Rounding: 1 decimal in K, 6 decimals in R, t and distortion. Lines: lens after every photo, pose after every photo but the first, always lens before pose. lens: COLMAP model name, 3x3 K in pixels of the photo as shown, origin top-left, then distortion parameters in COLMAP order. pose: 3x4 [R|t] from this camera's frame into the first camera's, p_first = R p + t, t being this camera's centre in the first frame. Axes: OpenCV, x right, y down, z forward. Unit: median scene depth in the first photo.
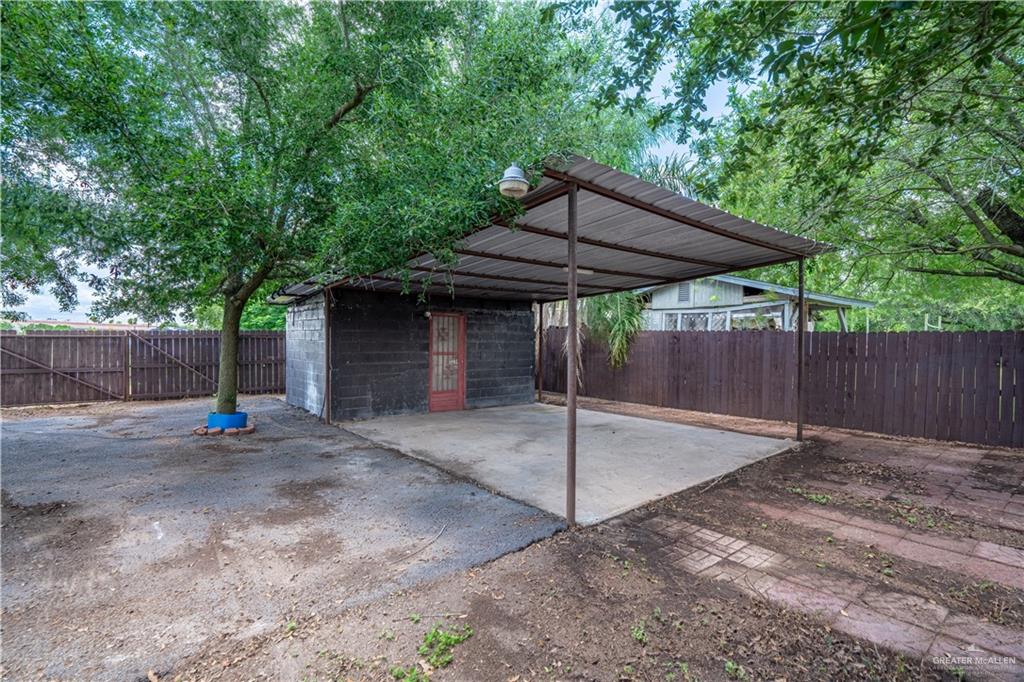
lens RADIAL K [[487.2, 0, 509.2], [0, 487.2, 338.4], [0, 0, 1]] dist [-0.042153, 0.018731]
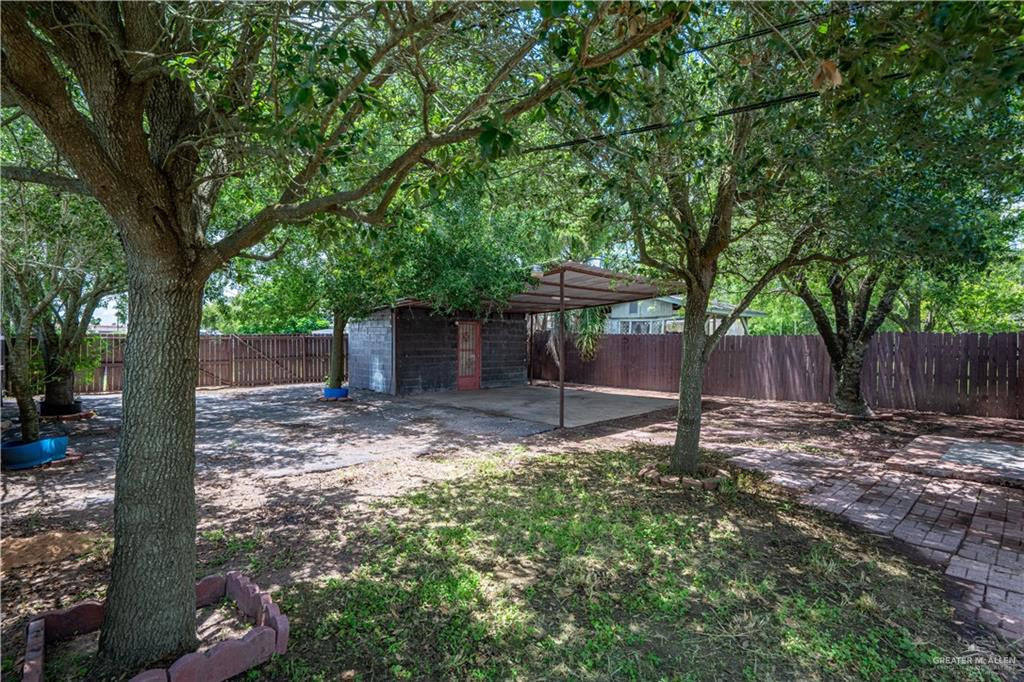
lens RADIAL K [[487.2, 0, 509.2], [0, 487.2, 338.4], [0, 0, 1]] dist [-0.042153, 0.018731]
pose [[0.998308, -0.002006, 0.058105, -0.088783], [0.002269, 0.999987, -0.004460, 0.002616], [-0.058095, 0.004584, 0.998301, -0.428993]]
